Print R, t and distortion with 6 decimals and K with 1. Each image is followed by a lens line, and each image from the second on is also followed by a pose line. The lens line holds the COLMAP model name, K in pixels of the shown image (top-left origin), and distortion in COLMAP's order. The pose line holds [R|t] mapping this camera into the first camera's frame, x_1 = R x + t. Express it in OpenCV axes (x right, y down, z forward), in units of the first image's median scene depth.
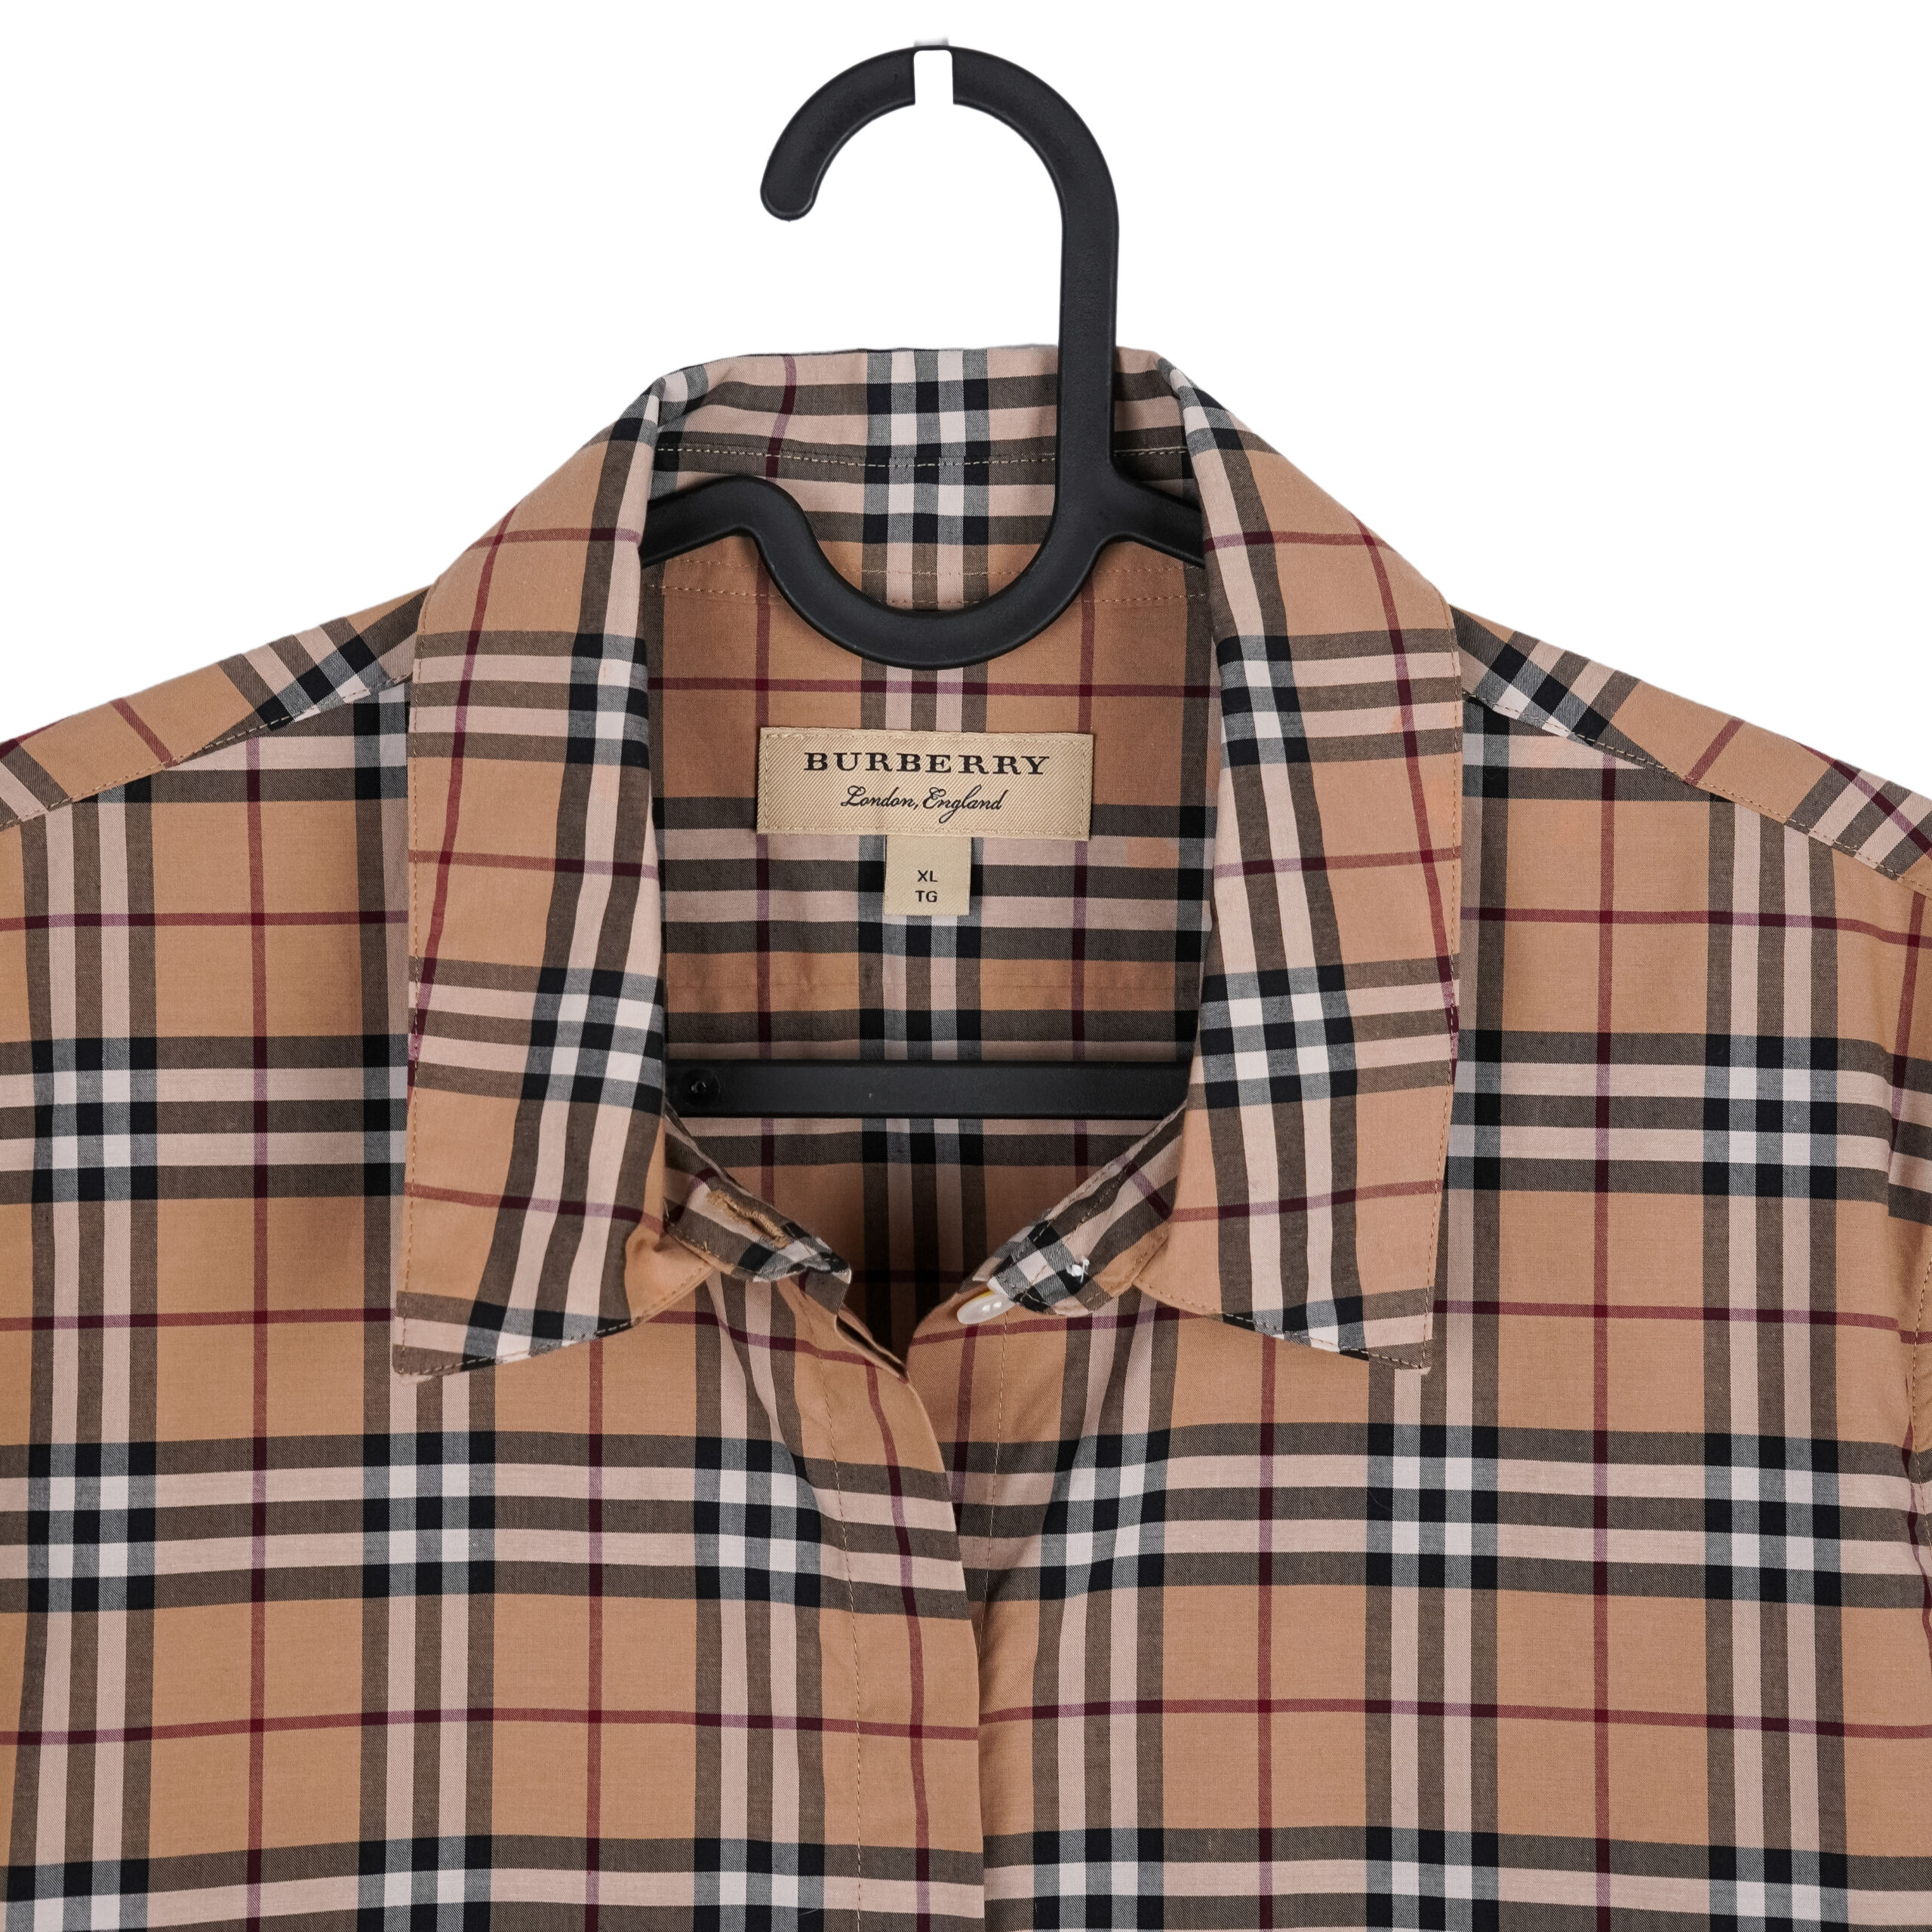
lens RADIAL K [[3000.5, 0, 1031.1], [0, 3000.5, 848.6], [0, 0, 1]] dist [0.115250, 0.088210]
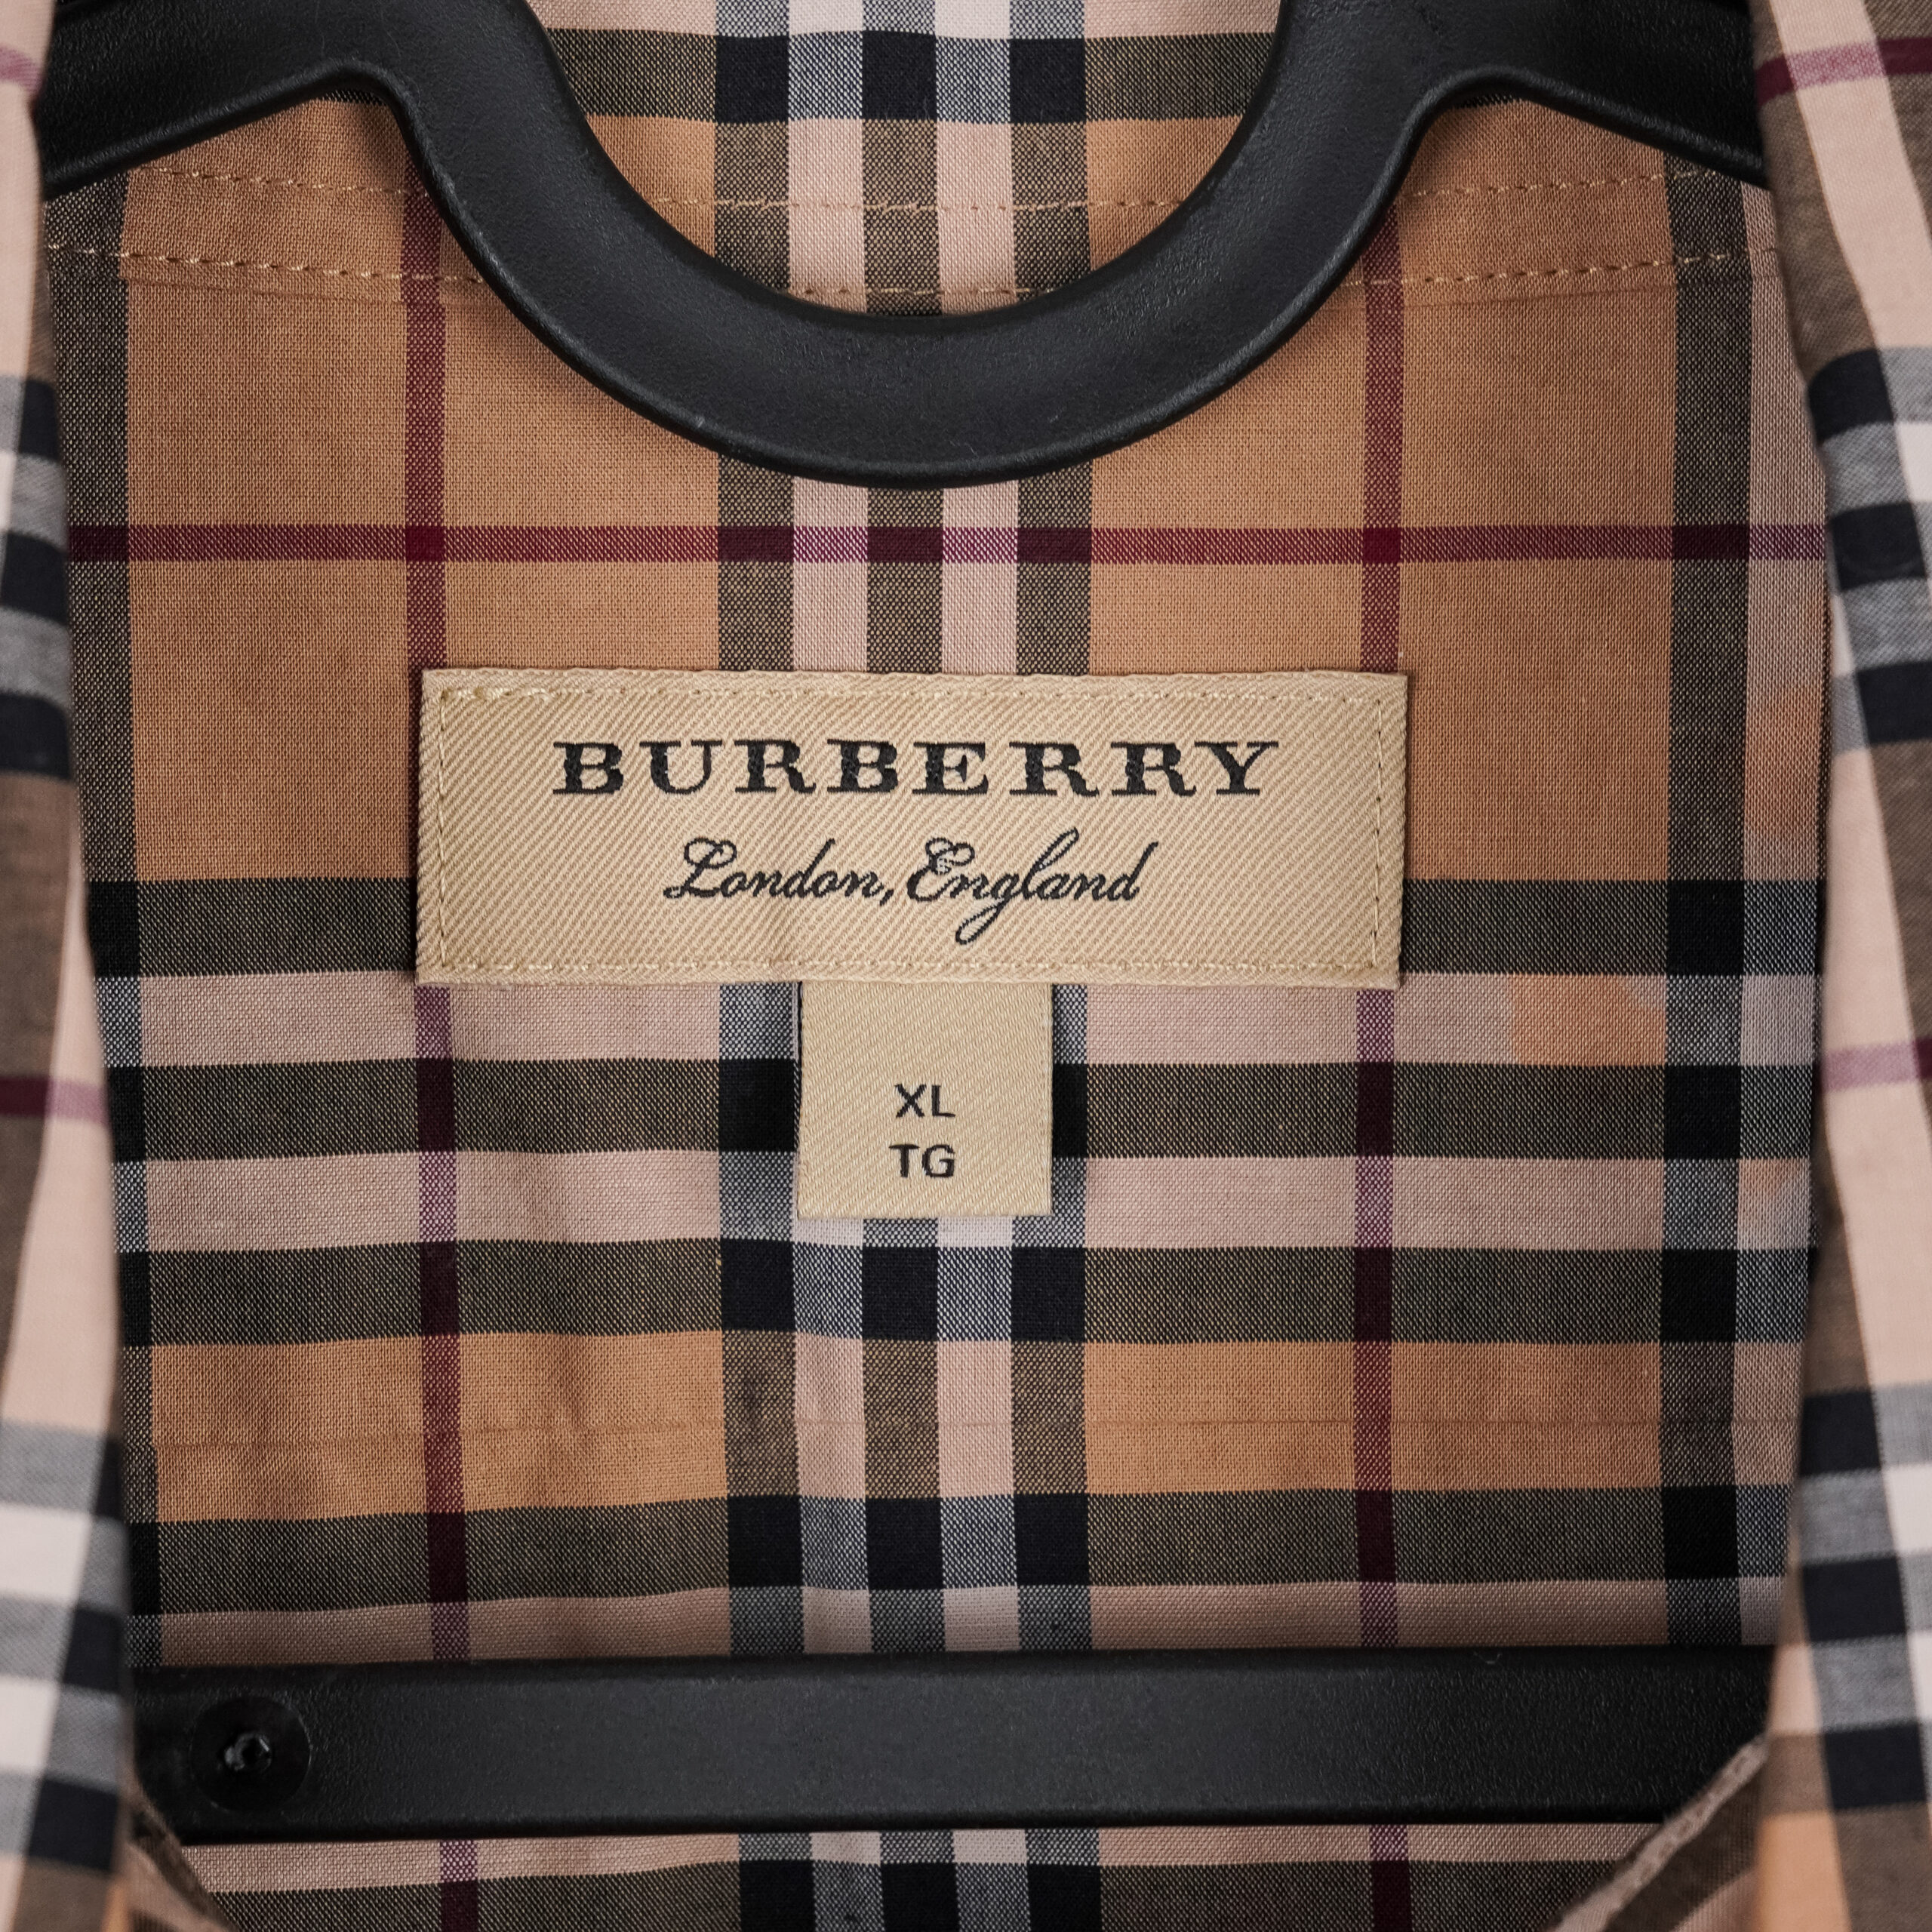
lens RADIAL K [[4612.6, 0, 966.0], [0, 4612.6, 966.0], [0, 0, 1]] dist [0.171328, 0.086012]
pose [[0.999658, -0.017125, 0.019762, -0.040169], [0.017594, 0.999561, -0.023822, 0.006487], [-0.019346, 0.024161, 0.999521, 0.483746]]
